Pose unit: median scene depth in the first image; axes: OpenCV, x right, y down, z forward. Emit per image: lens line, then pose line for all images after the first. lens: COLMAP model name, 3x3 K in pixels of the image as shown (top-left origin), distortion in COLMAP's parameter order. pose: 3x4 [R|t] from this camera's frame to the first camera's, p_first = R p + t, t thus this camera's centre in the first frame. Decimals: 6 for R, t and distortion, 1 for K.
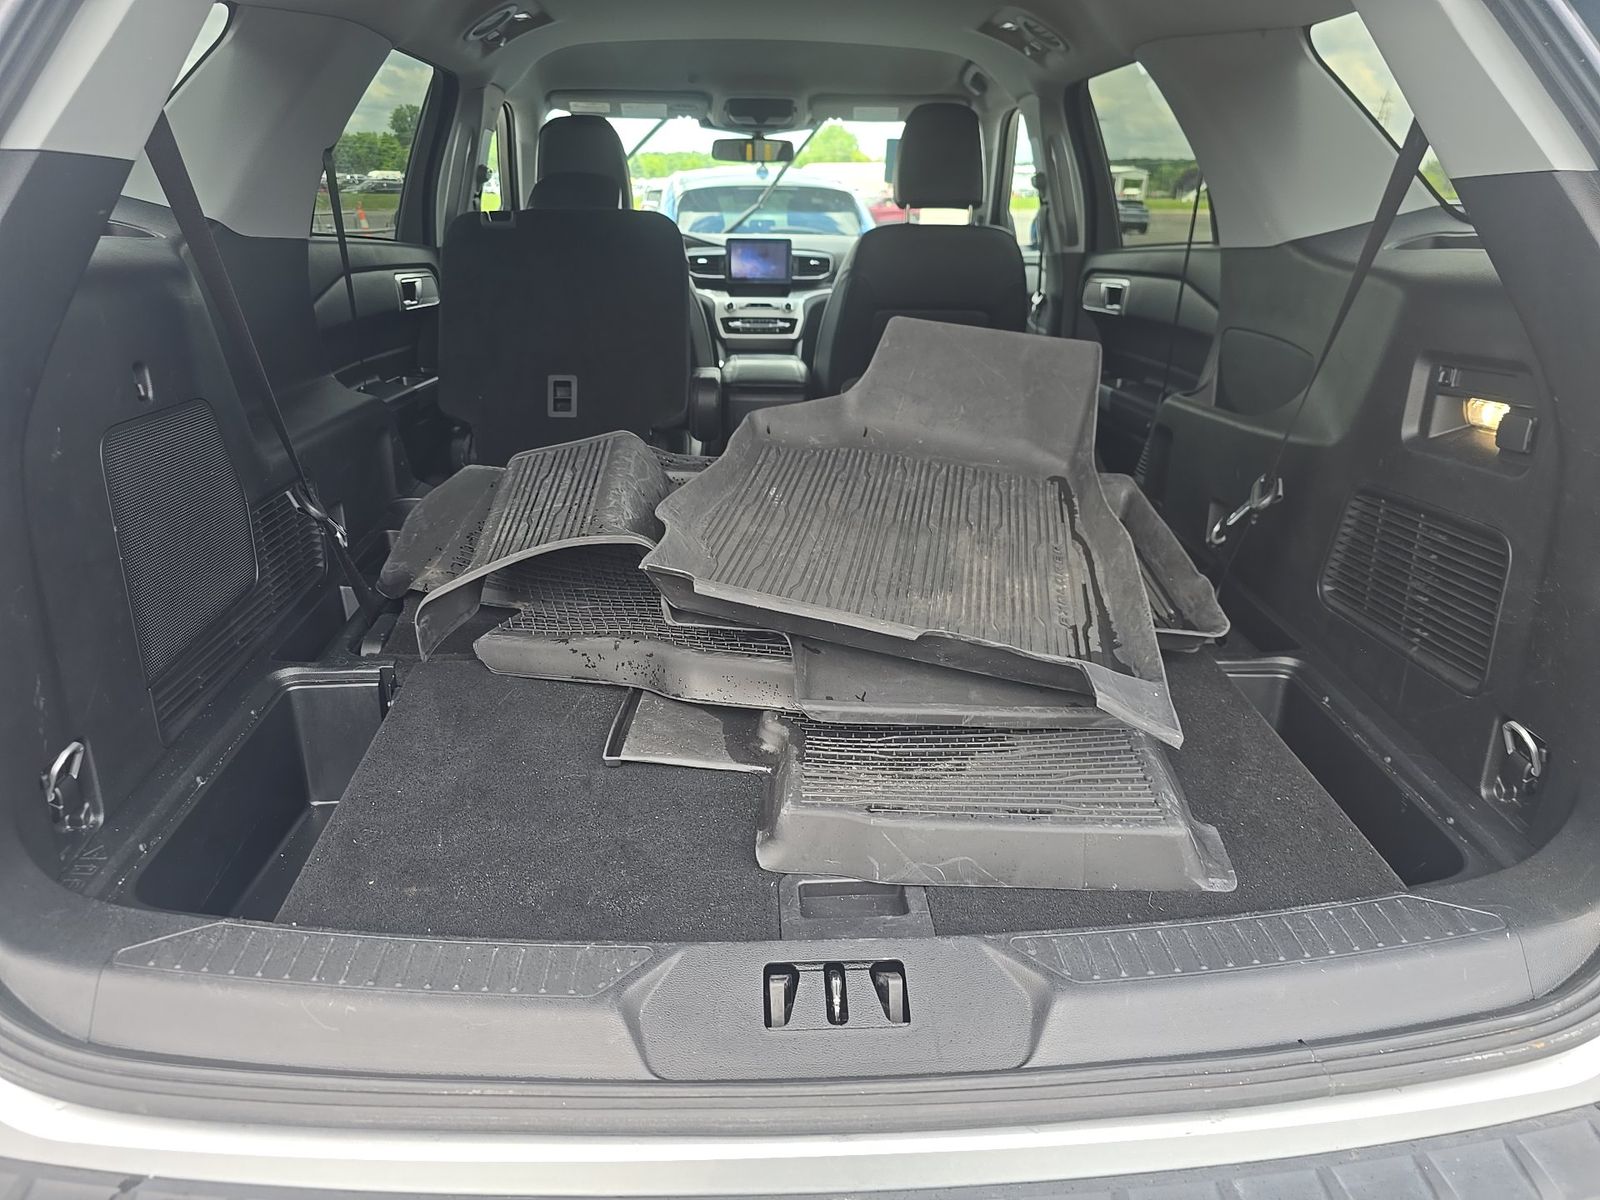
lens RADIAL K [[1088.0, 0, 799.7], [0, 1088.0, 609.9], [0, 0, 1]] dist [0.060245, -0.046338]
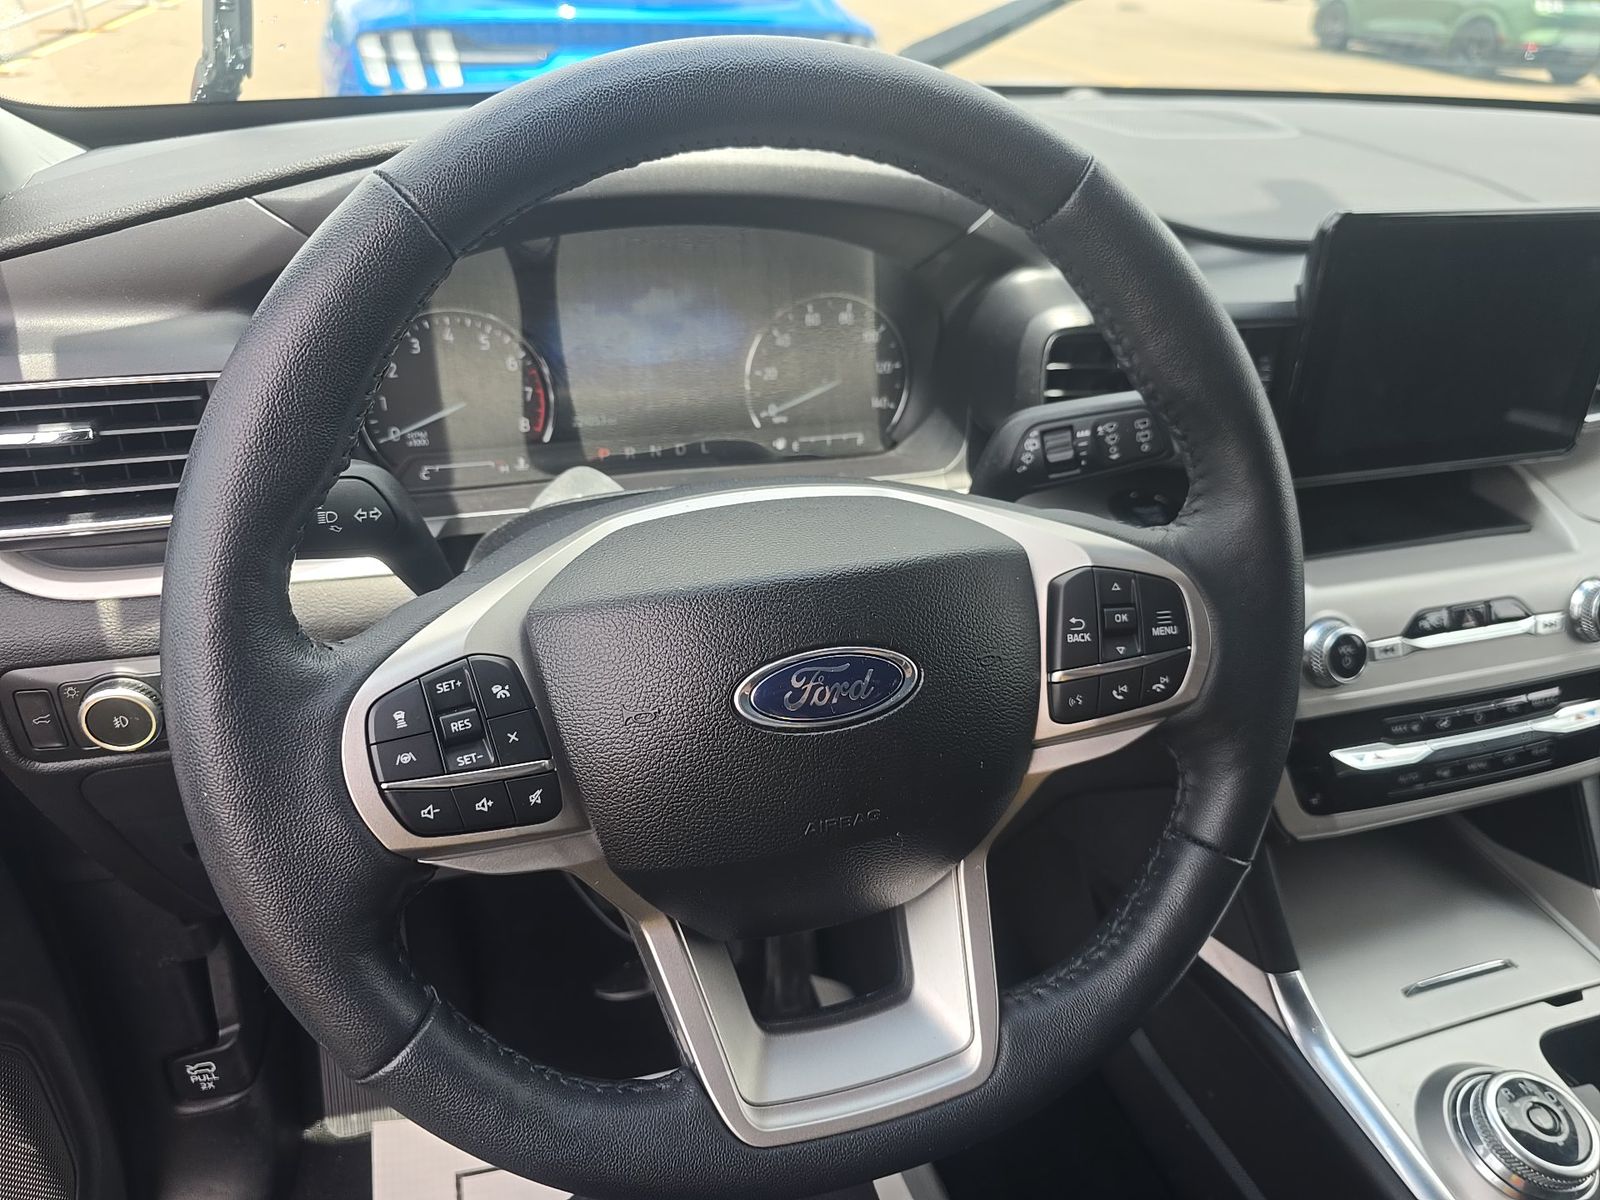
lens RADIAL K [[1105.8, 0, 767.3], [0, 1105.8, 600.5], [0, 0, 1]] dist [-0.000801, -0.008094]
pose [[0.966261, -0.100041, 0.237342, -0.182119], [0.052289, 0.978489, 0.199562, -0.320528], [-0.252201, -0.180419, 0.950707, 0.862142]]
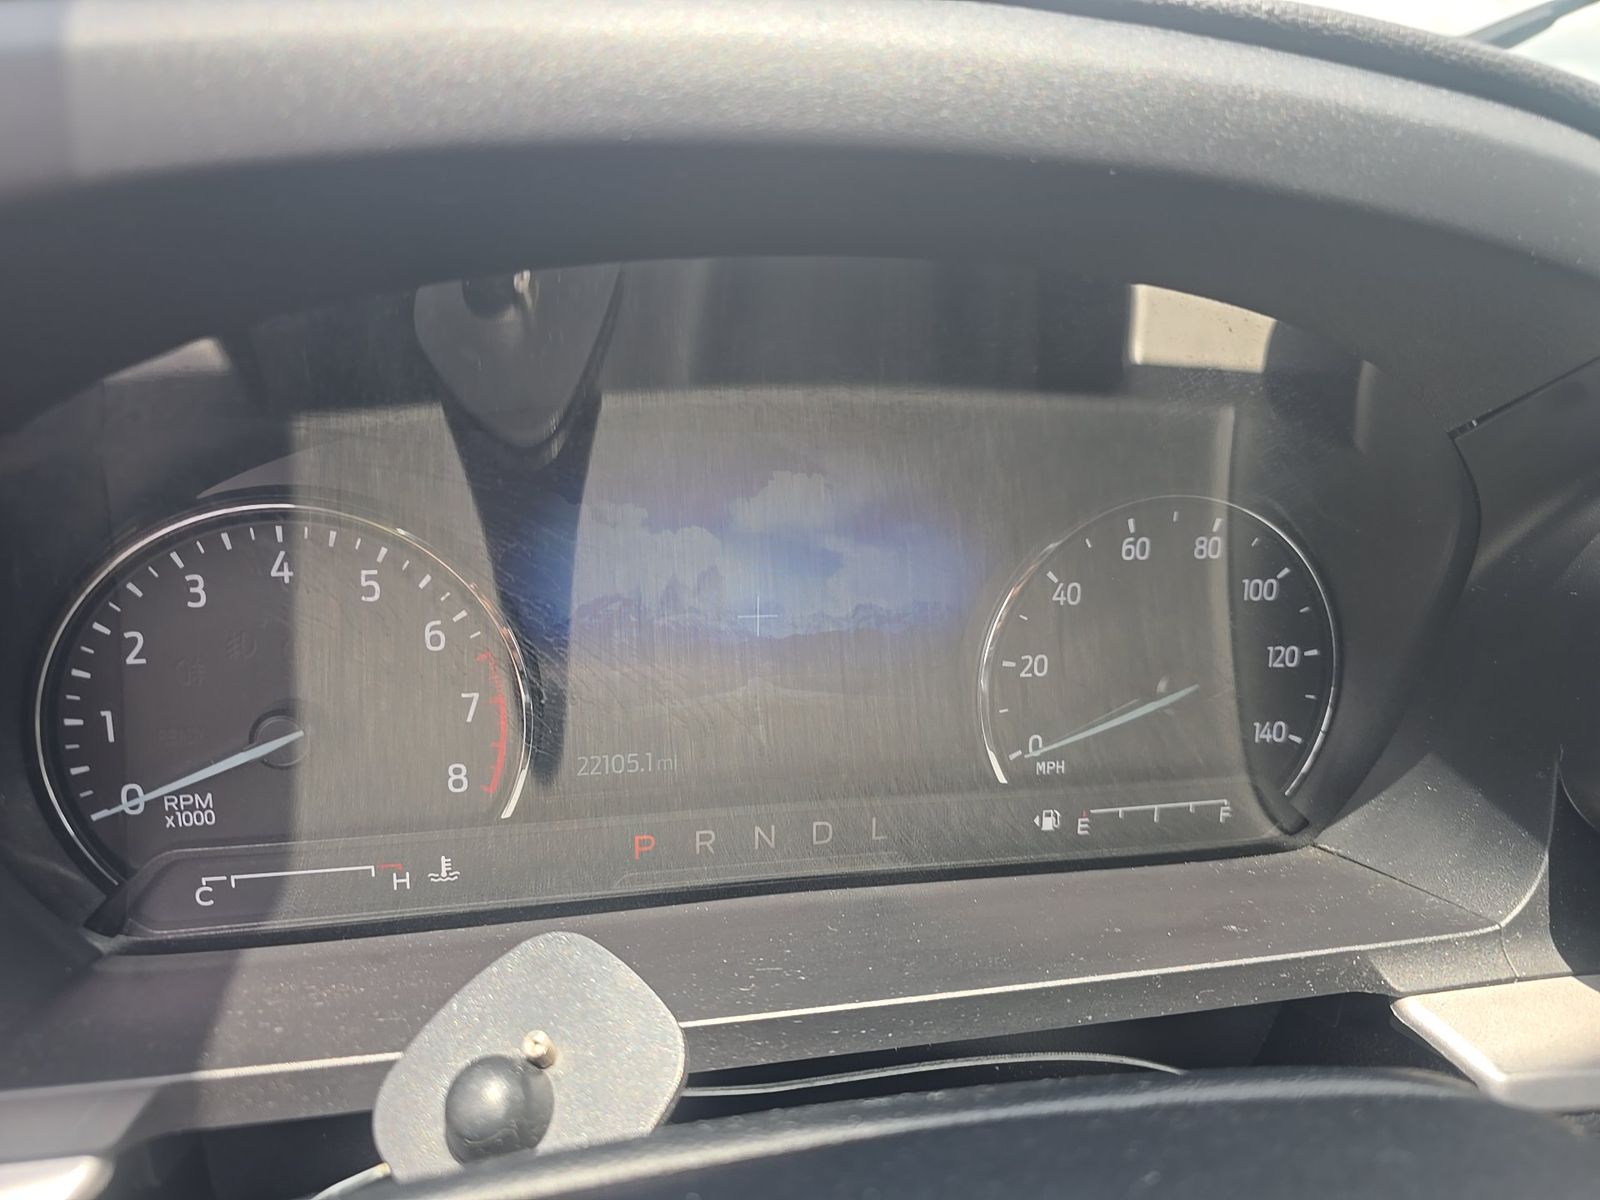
lens RADIAL K [[1088.0, 0, 799.7], [0, 1088.0, 609.9], [0, 0, 1]] dist [0.060245, -0.046338]
pose [[0.983586, -0.027606, 0.178316, -0.166308], [0.024343, 0.999494, 0.020462, -0.326581], [-0.178791, -0.015785, 0.983760, 0.961969]]
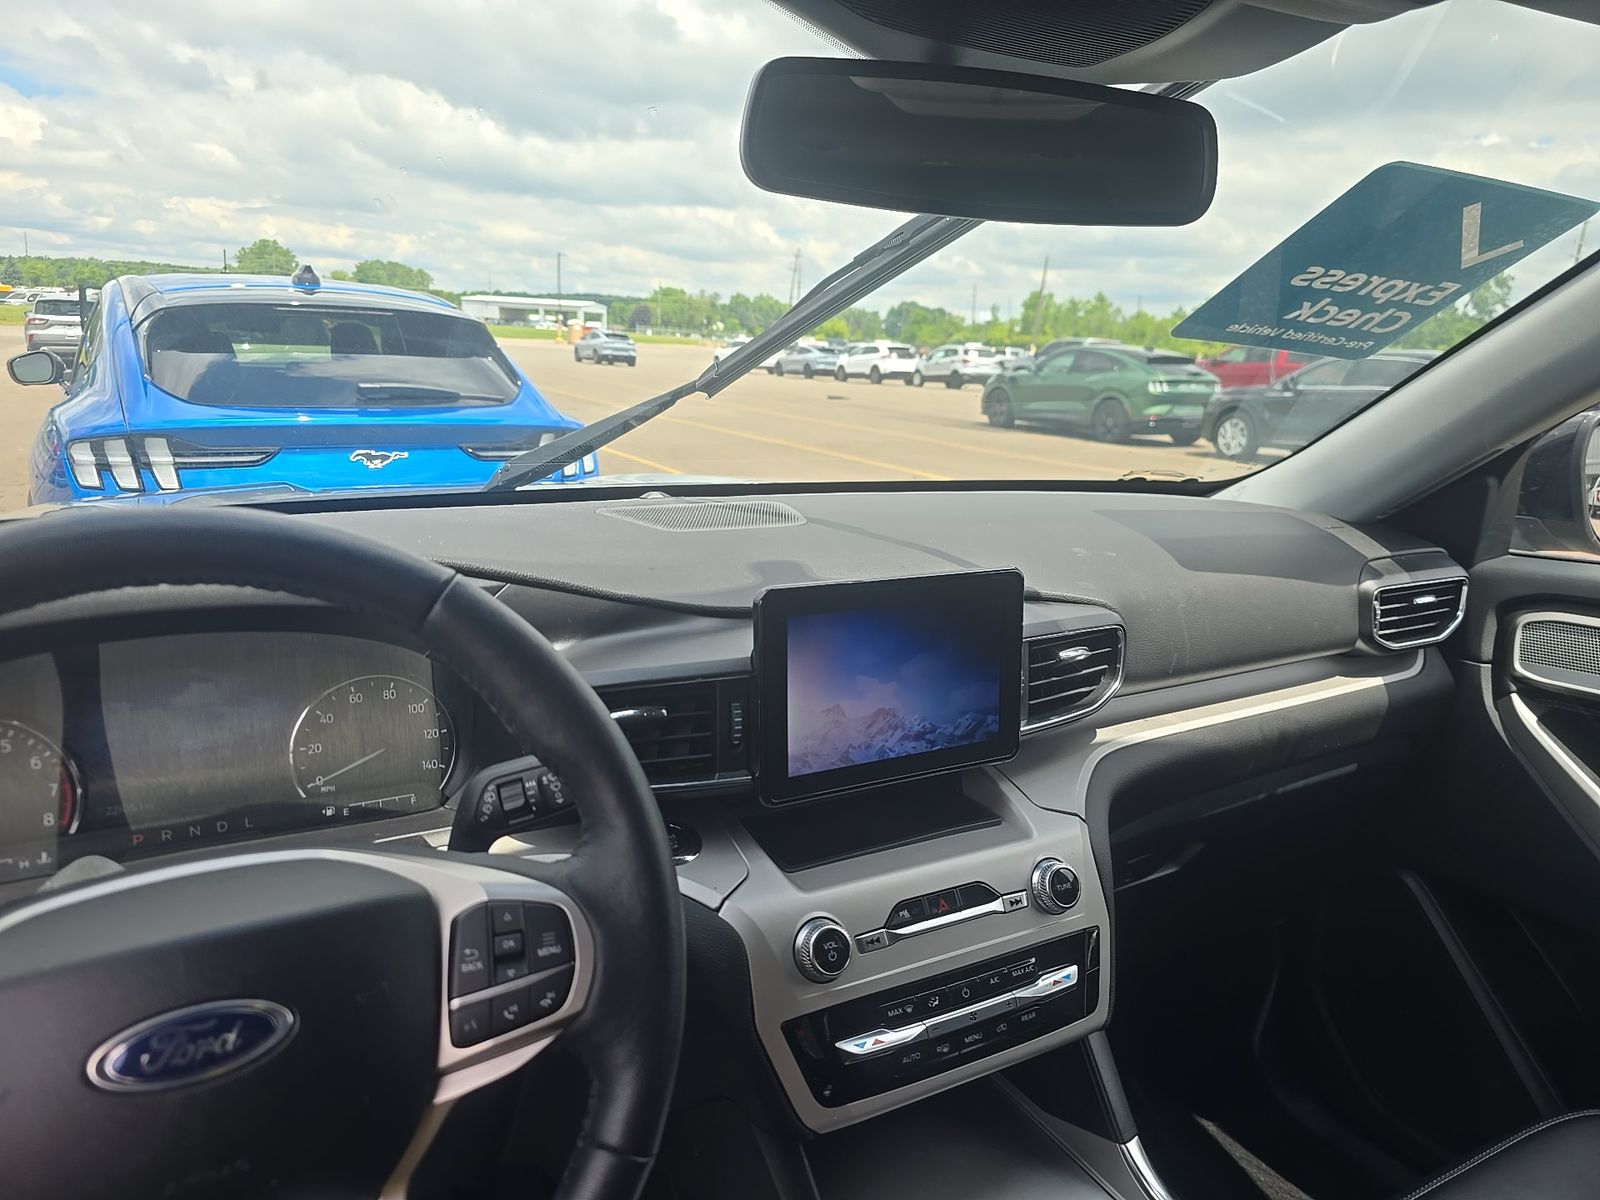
lens RADIAL K [[1088.0, 0, 799.7], [0, 1088.0, 609.9], [0, 0, 1]] dist [0.060245, -0.046338]
pose [[0.893096, -0.080819, 0.442546, -0.144544], [0.127127, 0.988975, -0.075945, -0.319483], [-0.431529, 0.124086, 0.893524, 0.823112]]
